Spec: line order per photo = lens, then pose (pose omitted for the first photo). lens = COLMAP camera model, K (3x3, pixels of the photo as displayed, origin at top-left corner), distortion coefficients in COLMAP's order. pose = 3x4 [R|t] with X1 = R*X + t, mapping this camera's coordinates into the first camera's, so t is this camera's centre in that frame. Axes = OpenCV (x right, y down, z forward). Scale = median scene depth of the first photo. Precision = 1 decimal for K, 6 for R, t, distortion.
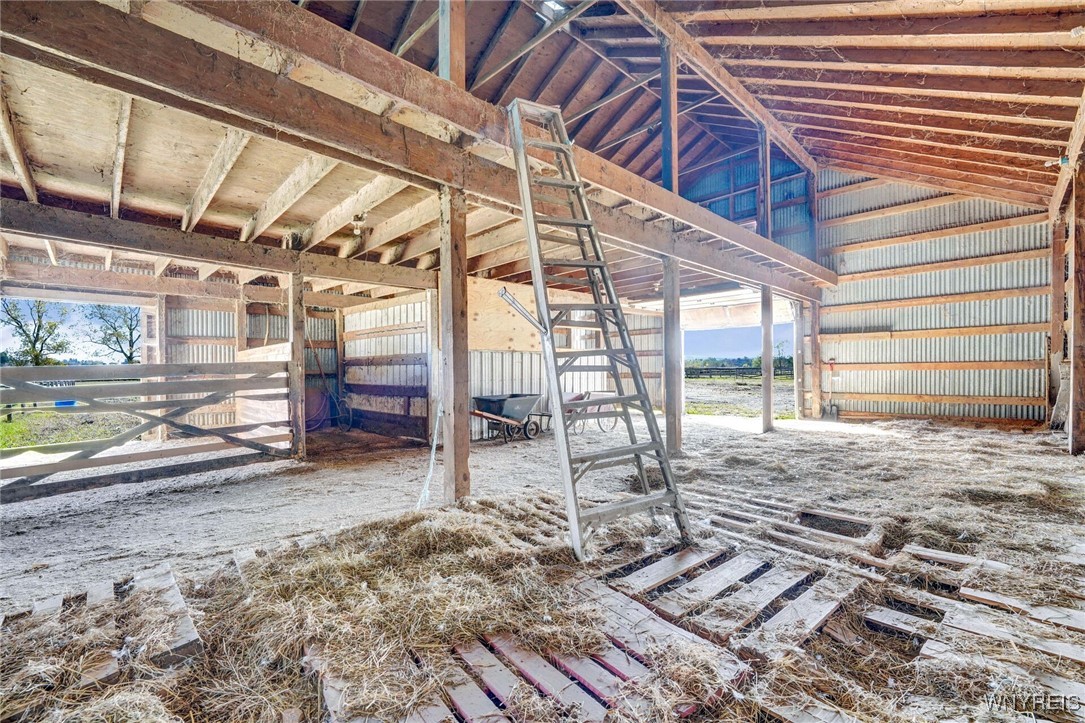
lens RADIAL K [[460.0, 0, 540.2], [0, 460.0, 369.1], [0, 0, 1]] dist [-0.000562, -0.000103]
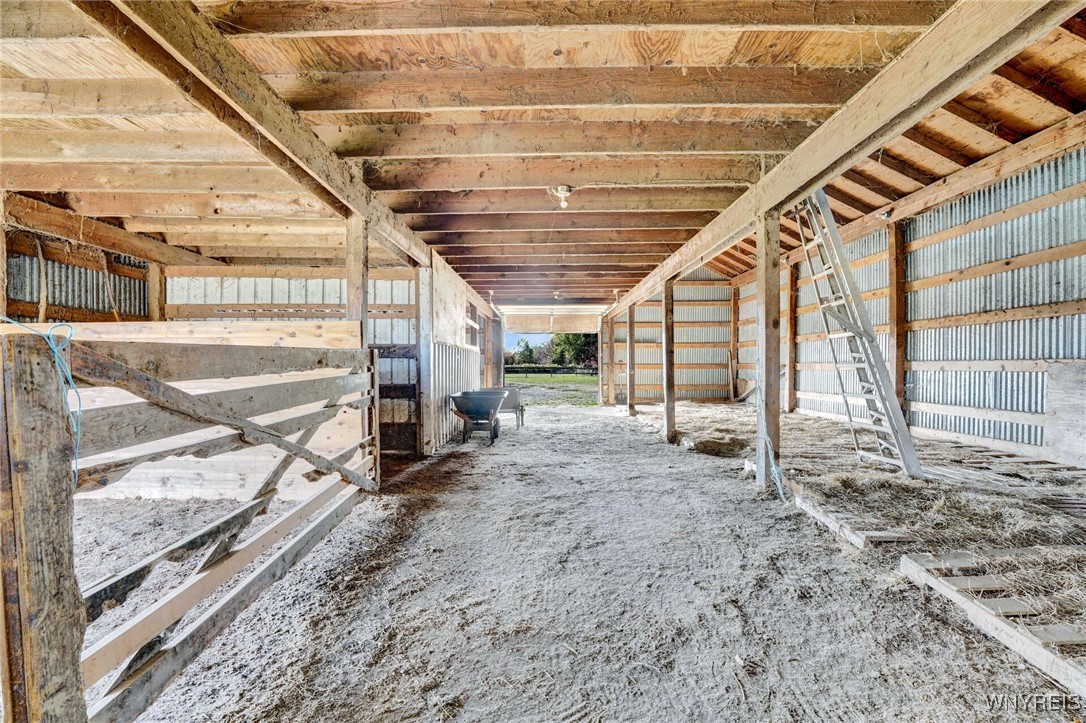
lens RADIAL K [[460.4, 0, 539.9], [0, 460.4, 364.8], [0, 0, 1]] dist [-0.000562, -0.000103]
pose [[0.689777, 0.011536, 0.723930, -0.644245], [-0.002978, 0.999910, -0.013096, 0.008373], [-0.724016, 0.006877, 0.689749, 0.273387]]
